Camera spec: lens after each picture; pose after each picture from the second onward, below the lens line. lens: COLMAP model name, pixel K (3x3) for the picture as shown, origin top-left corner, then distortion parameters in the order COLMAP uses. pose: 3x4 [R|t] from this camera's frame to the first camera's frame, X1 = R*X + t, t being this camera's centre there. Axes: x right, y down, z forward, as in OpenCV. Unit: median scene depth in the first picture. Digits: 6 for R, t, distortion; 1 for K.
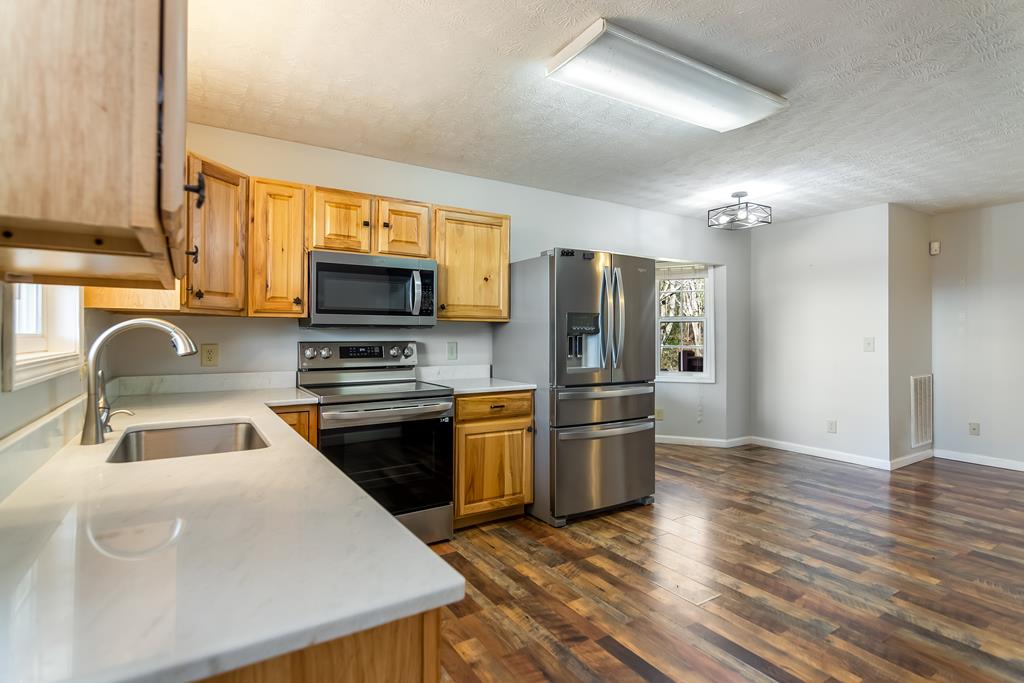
lens RADIAL K [[508.2, 0, 509.7], [0, 508.2, 328.6], [0, 0, 1]] dist [0.004226, 0.000968]
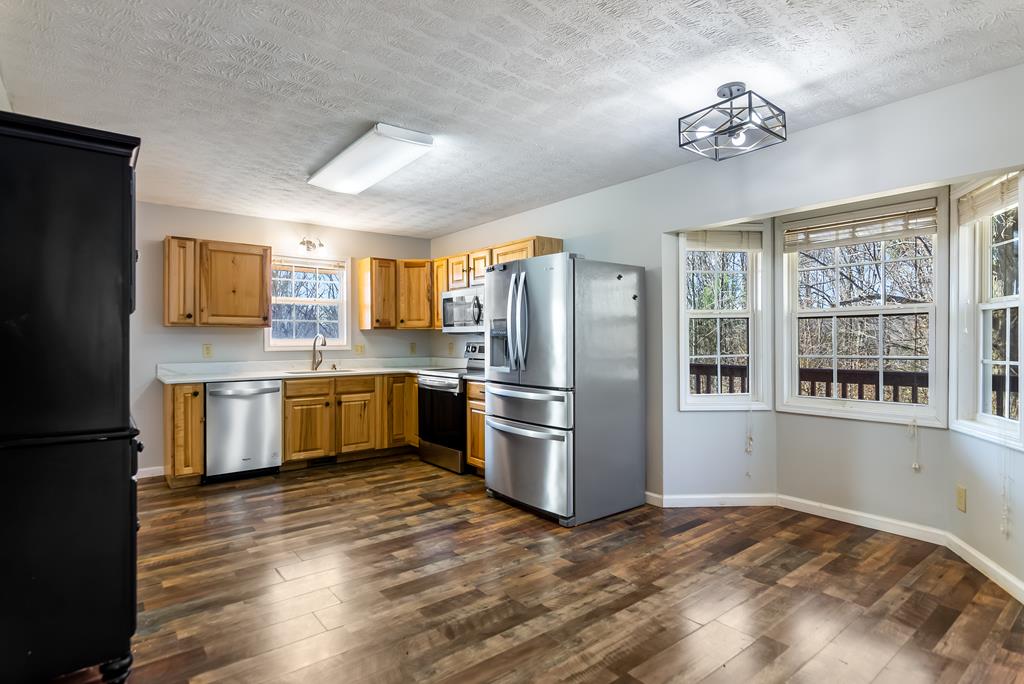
lens RADIAL K [[526.7, 0, 511.1], [0, 526.7, 344.5], [0, 0, 1]] dist [-0.001453, 0.000322]
pose [[0.103906, 0.010051, -0.994536, 1.633221], [0.014225, 0.999832, 0.011591, 0.015433], [0.994485, -0.015351, 0.103746, 1.118927]]
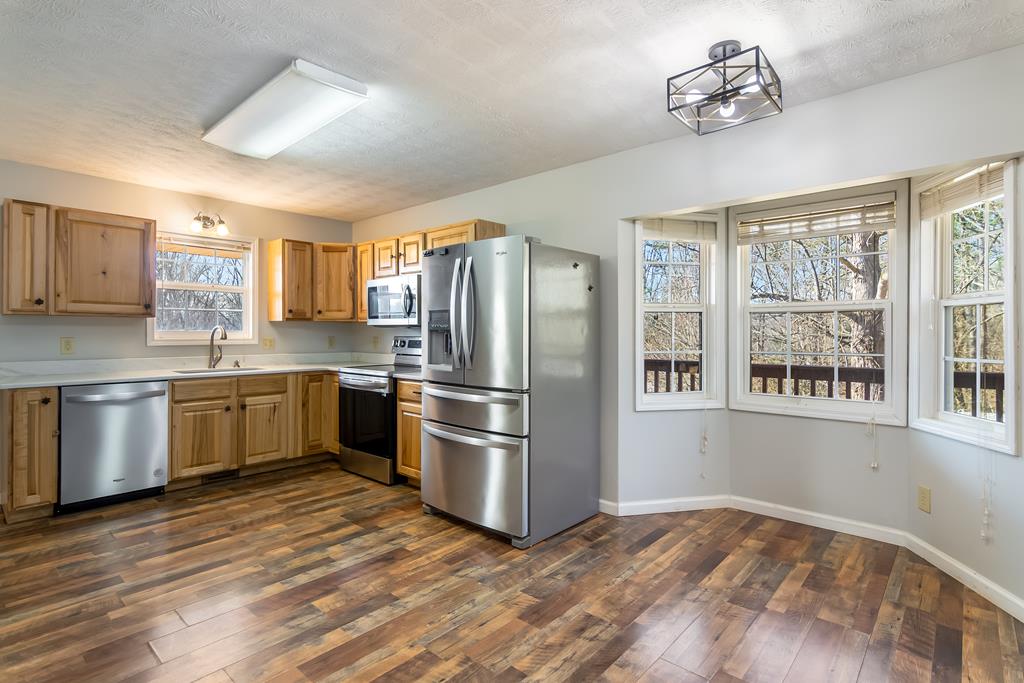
lens RADIAL K [[508.2, 0, 510.1], [0, 508.2, 334.8], [0, 0, 1]] dist [0.004226, 0.000968]
pose [[0.266891, 0.005905, -0.963709, 1.412093], [0.008950, 0.999923, 0.008605, 0.011751], [0.963685, -0.010921, 0.266818, 1.073691]]
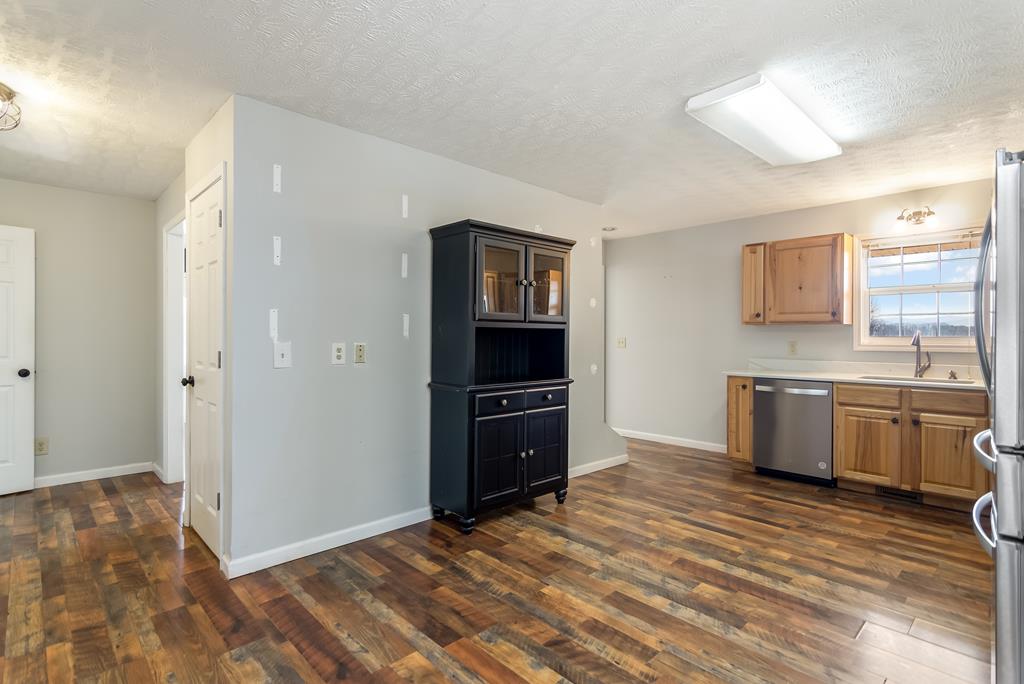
lens RADIAL K [[508.2, 0, 508.2], [0, 508.2, 336.0], [0, 0, 1]] dist [0.004226, 0.000968]
pose [[-0.981594, -0.002922, -0.190956, 1.032155], [-0.000848, 0.999940, -0.010942, 0.021472], [0.190977, -0.010579, -0.981538, 1.837185]]
